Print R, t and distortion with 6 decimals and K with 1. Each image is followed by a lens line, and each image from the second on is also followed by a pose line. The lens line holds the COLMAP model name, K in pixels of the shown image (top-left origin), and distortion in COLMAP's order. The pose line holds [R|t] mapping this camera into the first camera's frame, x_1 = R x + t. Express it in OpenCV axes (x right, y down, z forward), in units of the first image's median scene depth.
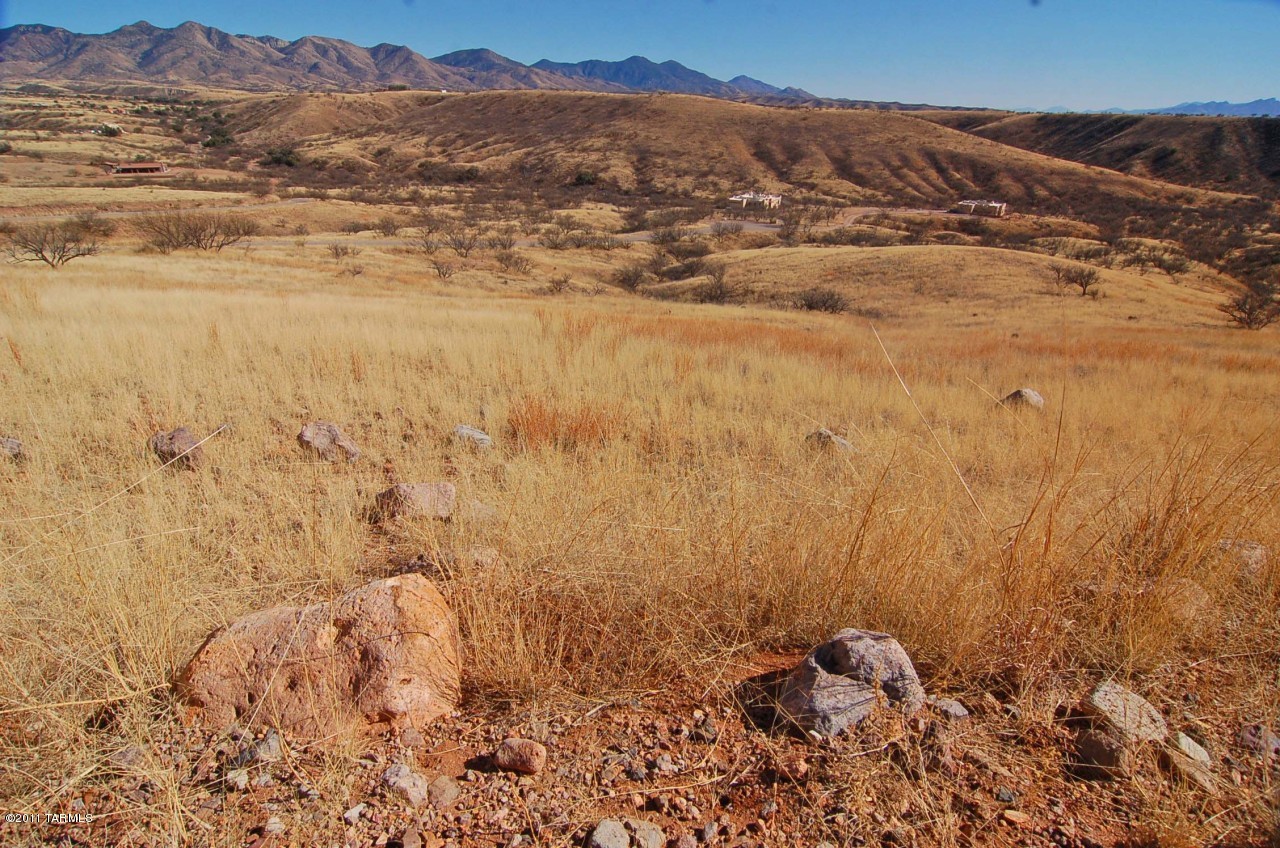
lens RADIAL K [[692.5, 0, 640.0], [0, 692.5, 424.0], [0, 0, 1]] dist [-0.006460, -0.009823]
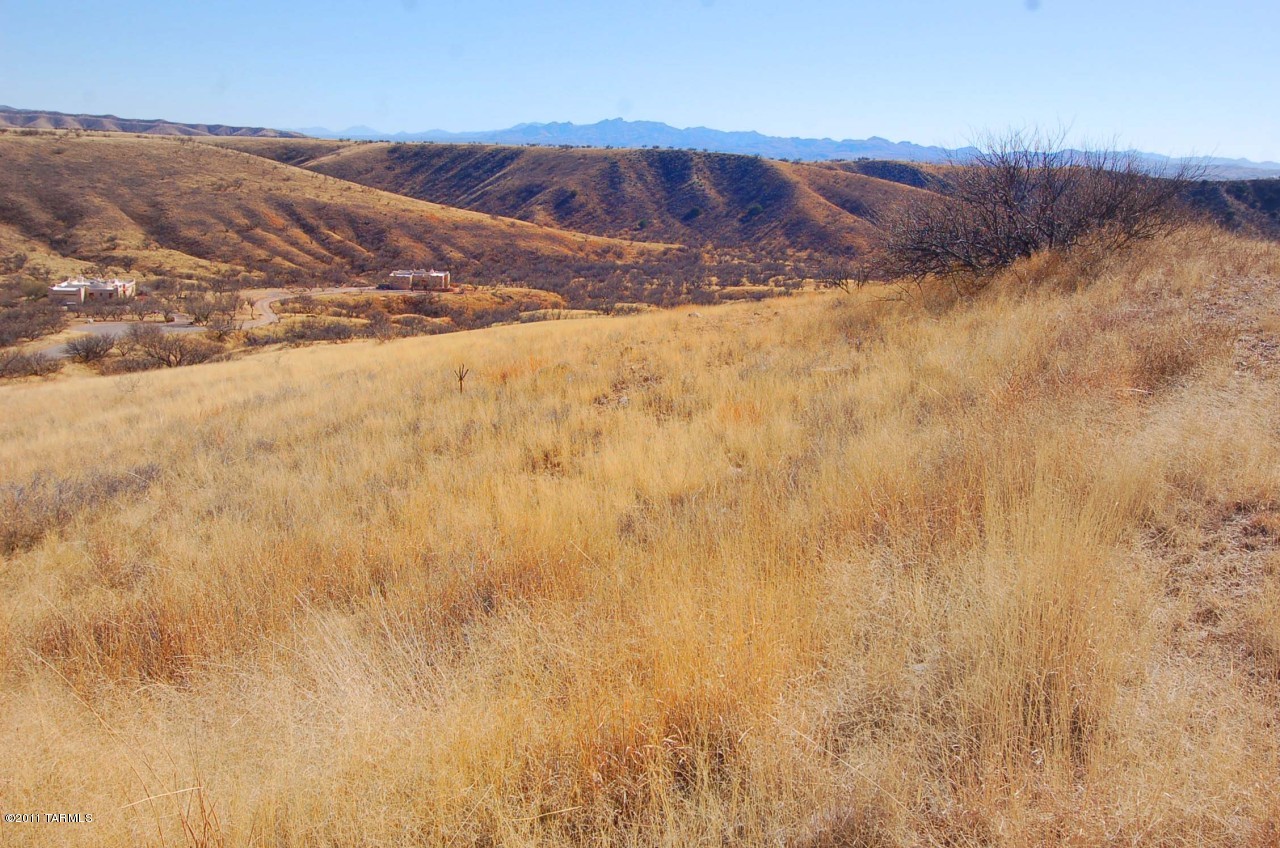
lens RADIAL K [[1282.6, 0, 637.6], [0, 1282.6, 418.8], [0, 0, 1]] dist [0.009355, -0.015360]
pose [[0.754439, -0.124223, 0.644508, -0.129710], [0.252273, 0.961383, -0.110005, 0.013823], [-0.605954, 0.245583, 0.756643, -0.054491]]
